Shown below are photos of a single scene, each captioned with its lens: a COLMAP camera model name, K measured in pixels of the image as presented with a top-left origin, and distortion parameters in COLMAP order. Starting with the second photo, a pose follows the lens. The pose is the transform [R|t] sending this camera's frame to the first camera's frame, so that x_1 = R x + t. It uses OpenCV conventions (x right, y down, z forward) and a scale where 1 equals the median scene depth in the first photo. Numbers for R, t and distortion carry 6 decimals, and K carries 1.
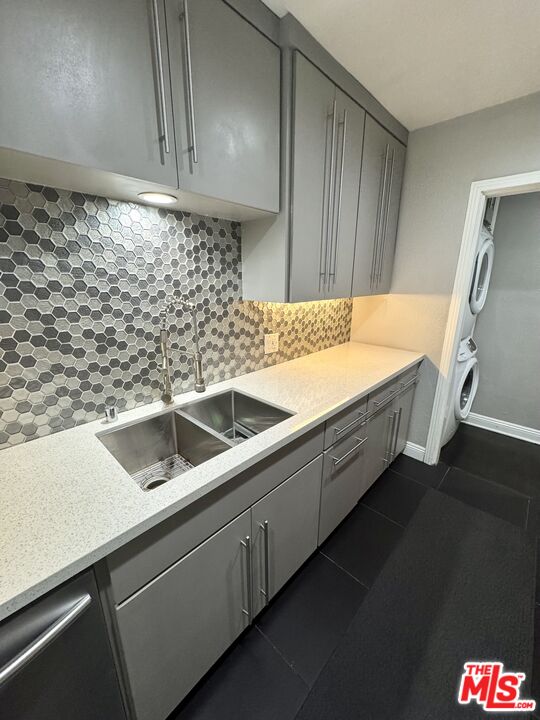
lens RADIAL K [[288.7, 0, 271.9], [0, 288.7, 358.5], [0, 0, 1]] dist [-0.002966, -0.000162]
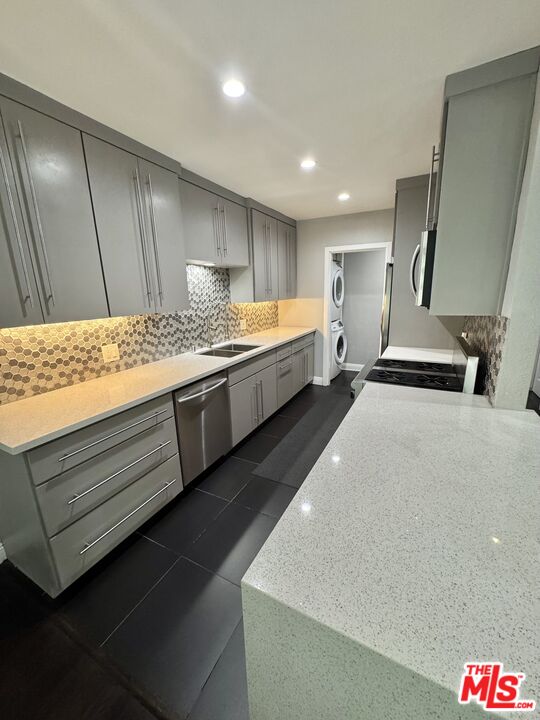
lens RADIAL K [[288.7, 0, 271.9], [0, 288.7, 358.5], [0, 0, 1]] dist [-0.002966, -0.000162]
pose [[0.959841, -0.093269, 0.264587, -0.440508], [0.104655, 0.994079, -0.029237, 0.317143], [-0.260293, 0.055754, 0.963918, -1.181600]]
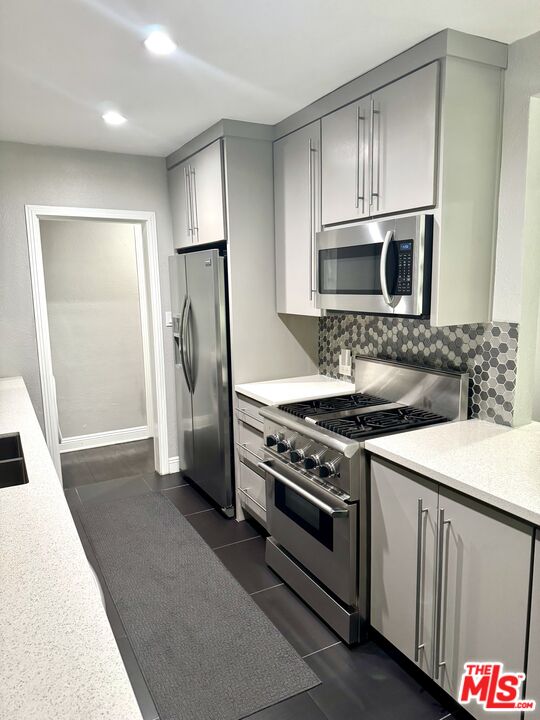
lens RADIAL K [[503.6, 0, 270.0], [0, 503.6, 360.0], [0, 0, 1]] dist [0.131637, -0.159235]
pose [[0.306187, -0.165802, 0.937422, -1.045729], [0.282292, 0.956239, 0.076926, 0.038661], [-0.909154, 0.241073, 0.339592, -0.360234]]
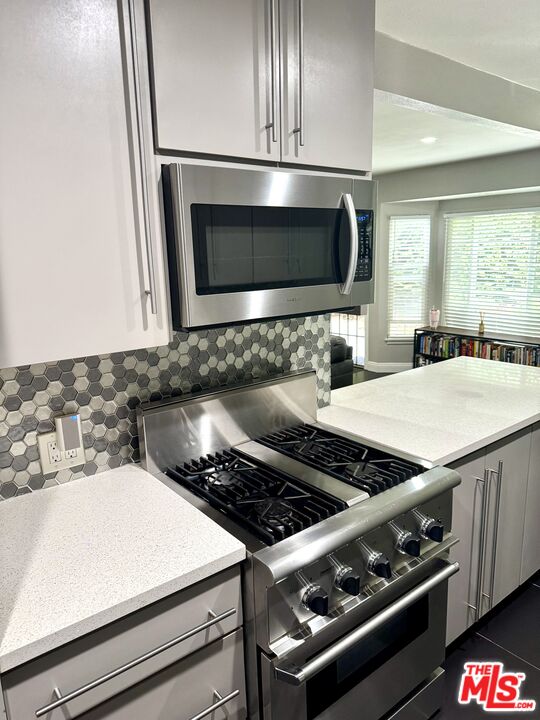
lens RADIAL K [[511.5, 0, 269.2], [0, 511.5, 364.1], [0, 0, 1]] dist [0.085071, -0.092024]
pose [[-0.990136, -0.013316, 0.139475, 0.461735], [0.055263, 0.877648, 0.476109, -0.308031], [-0.128750, 0.479120, -0.868255, 0.830824]]
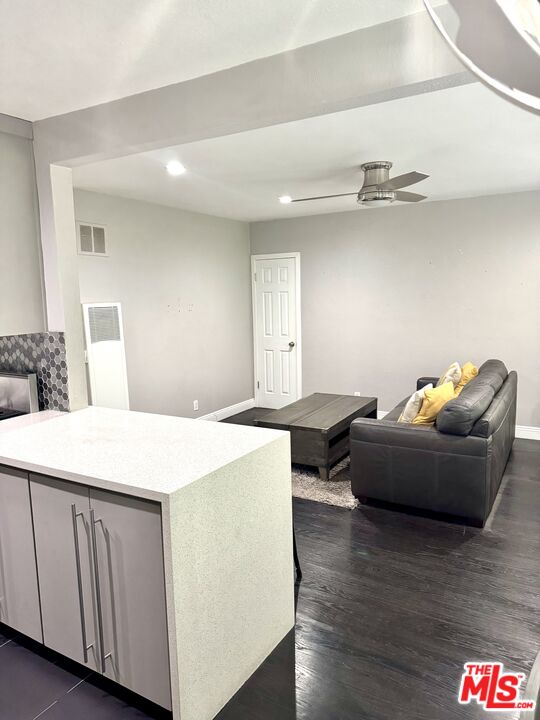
lens RADIAL K [[507.0, 0, 267.6], [0, 507.0, 361.4], [0, 0, 1]] dist [0.137859, -0.216332]
pose [[-0.215184, -0.135598, 0.967114, -1.470146], [0.286578, 0.937946, 0.195273, 0.189457], [-0.933579, 0.319173, -0.162972, -0.874225]]
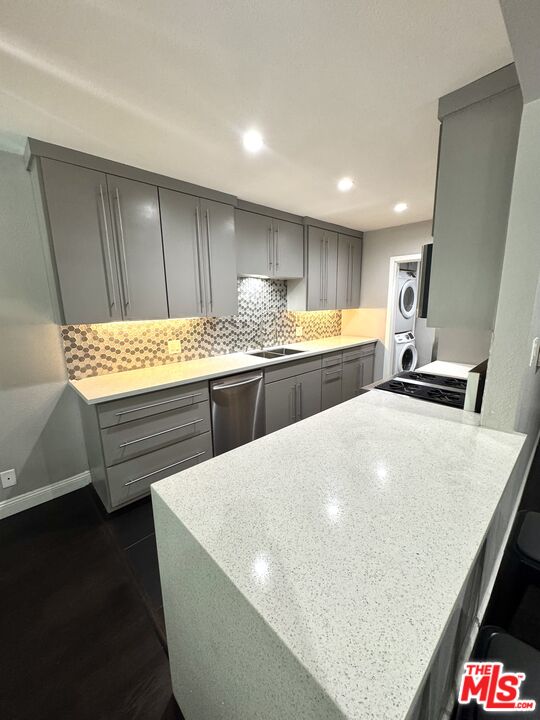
lens RADIAL K [[288.7, 0, 271.9], [0, 288.7, 358.5], [0, 0, 1]] dist [-0.002966, -0.000162]
pose [[0.998322, -0.008469, -0.057288, -0.101345], [0.004099, 0.997102, -0.075971, 0.381510], [0.057766, 0.075608, 0.995463, -1.397815]]
